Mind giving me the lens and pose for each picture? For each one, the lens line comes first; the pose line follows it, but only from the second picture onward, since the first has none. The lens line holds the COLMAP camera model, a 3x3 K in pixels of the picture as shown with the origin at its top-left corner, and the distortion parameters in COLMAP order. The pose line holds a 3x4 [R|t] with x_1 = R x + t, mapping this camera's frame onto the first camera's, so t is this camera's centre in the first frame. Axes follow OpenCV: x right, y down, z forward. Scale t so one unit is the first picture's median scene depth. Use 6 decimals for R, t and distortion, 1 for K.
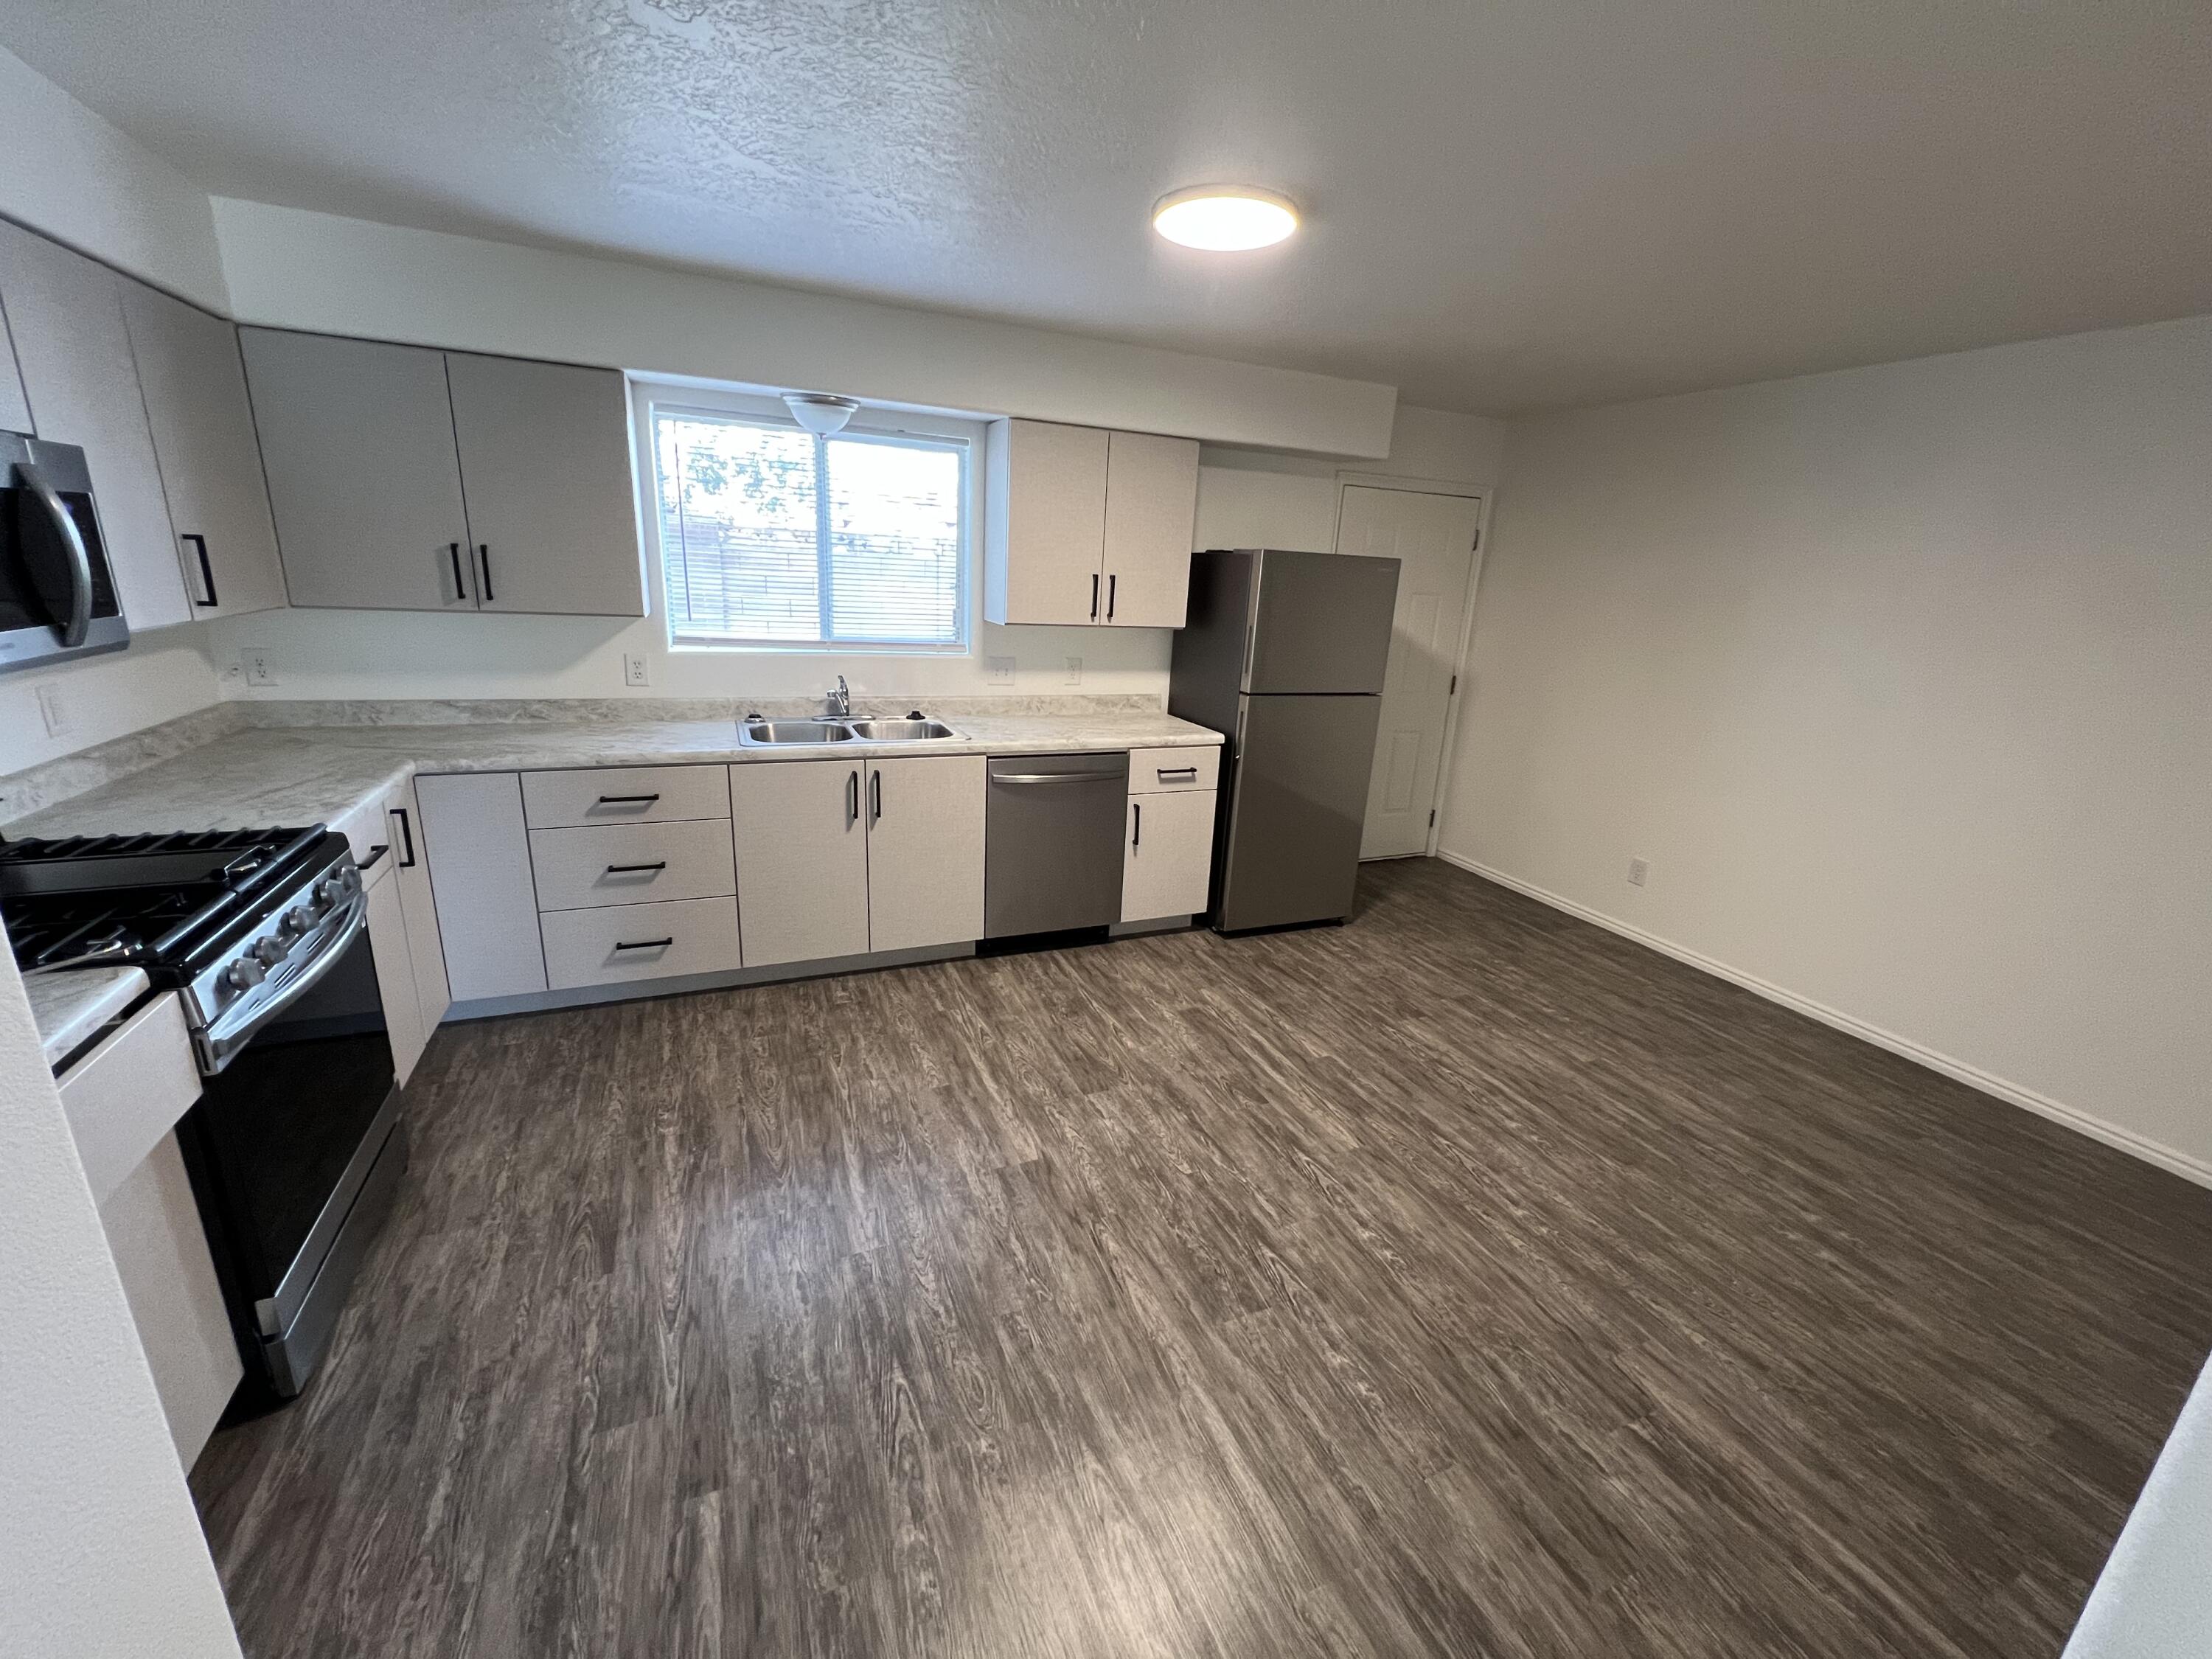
lens RADIAL K [[887.5, 0, 1102.6], [0, 887.5, 822.7], [0, 0, 1]] dist [-0.000975, 0.000155]
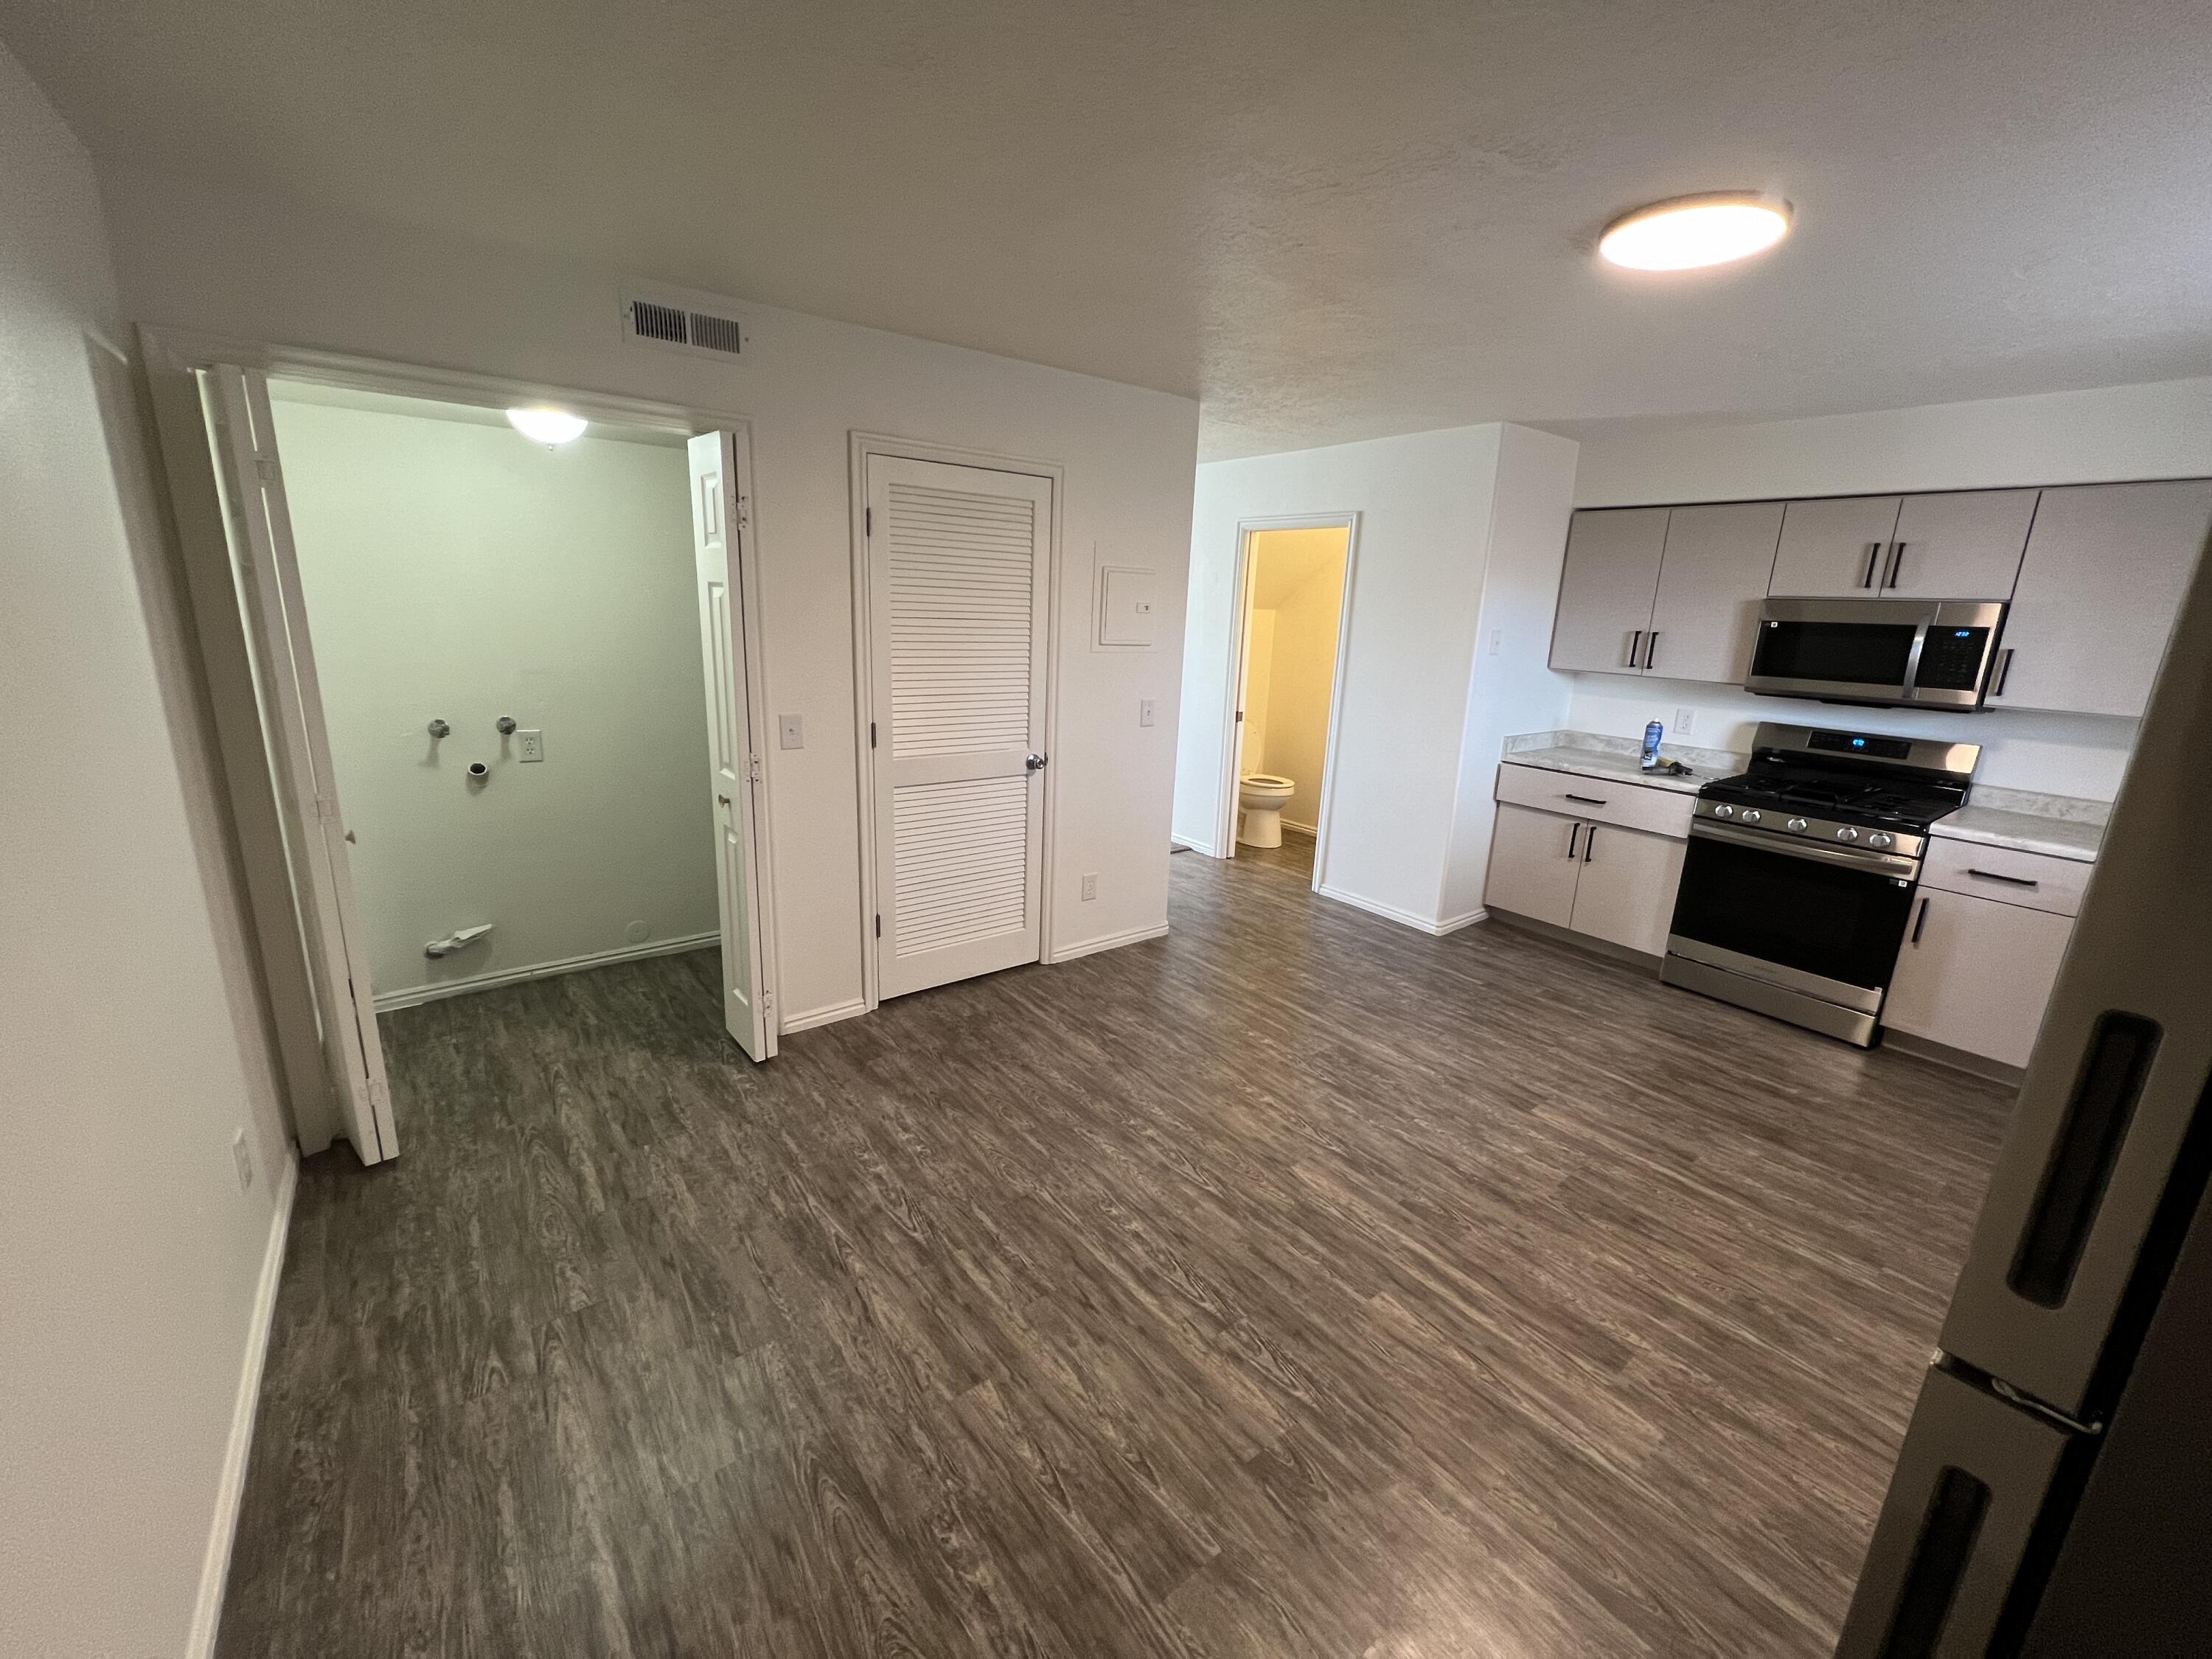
lens RADIAL K [[889.2, 0, 1104.6], [0, 889.2, 821.9], [0, 0, 1]] dist [0.000431, 0.000093]
pose [[-0.965920, -0.027863, -0.257337, 0.700686], [-0.154230, 0.860385, 0.485748, -0.393135], [0.207875, 0.508883, -0.835360, 1.467752]]
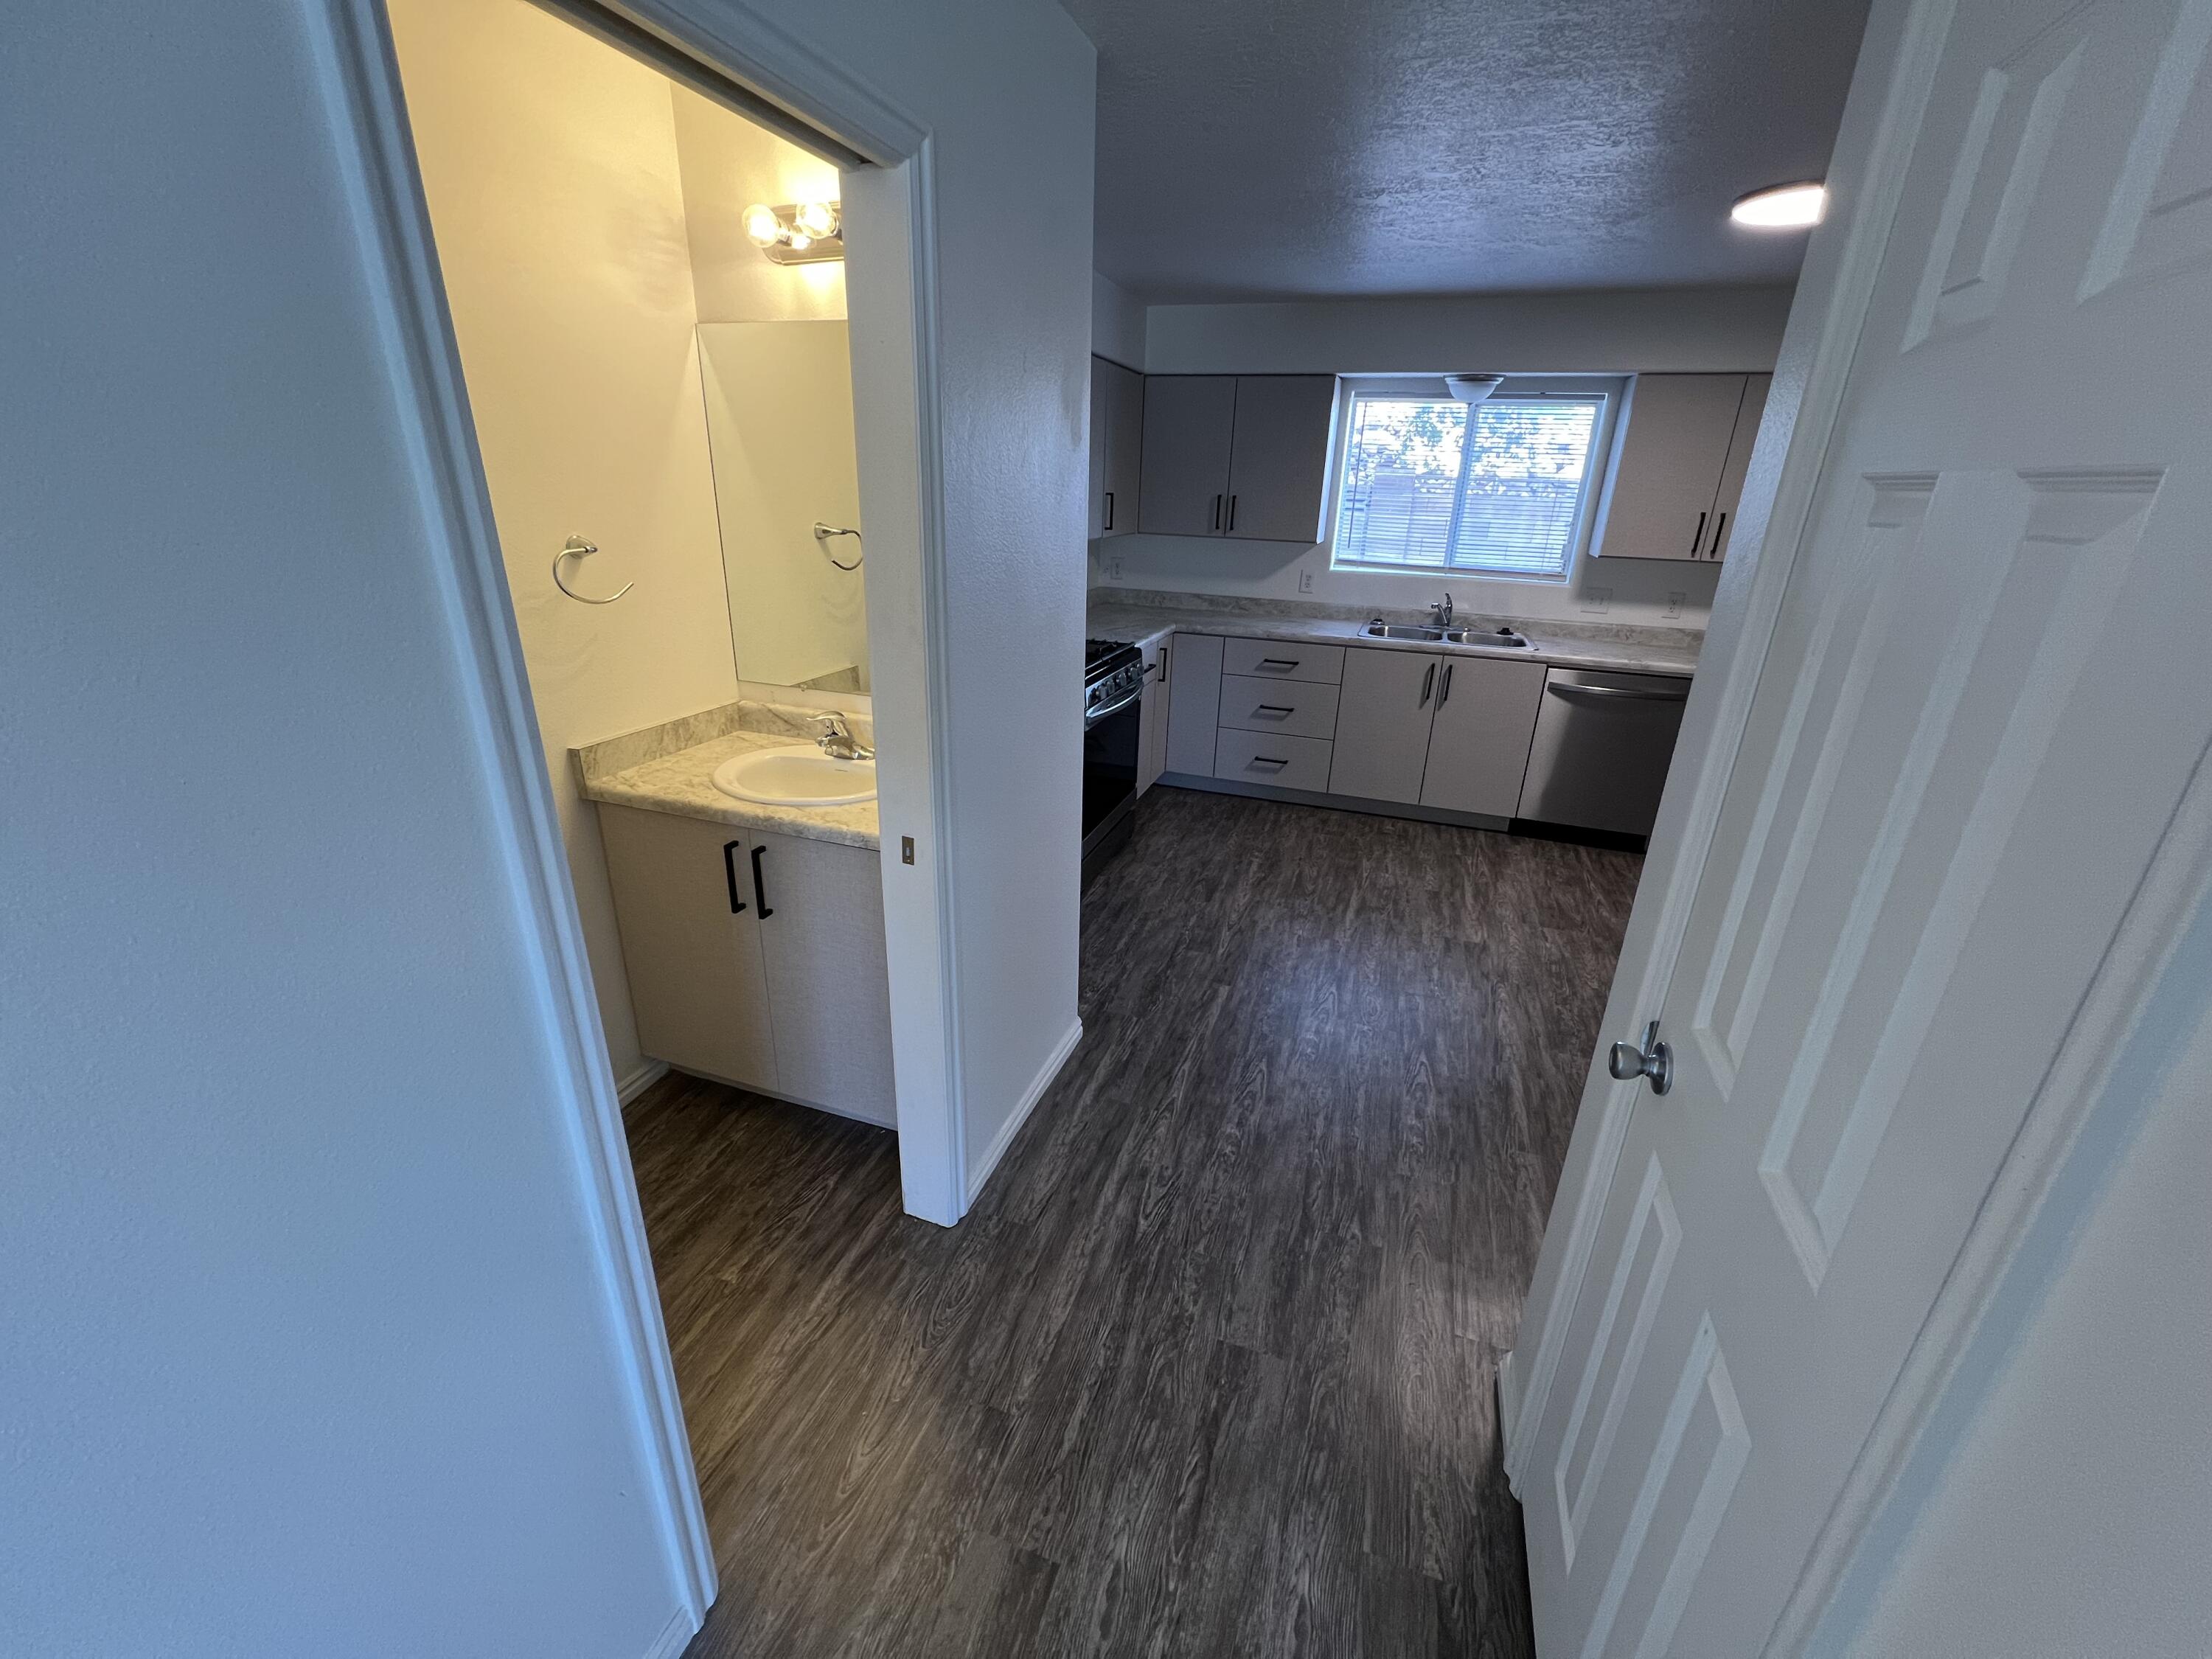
lens RADIAL K [[889.2, 0, 1104.6], [0, 889.2, 821.9], [0, 0, 1]] dist [0.000431, 0.000093]
pose [[0.738164, 0.215512, -0.639272, 0.295442], [-0.182748, 0.976049, 0.118029, 0.121522], [0.649398, 0.029701, 0.759869, -0.372968]]
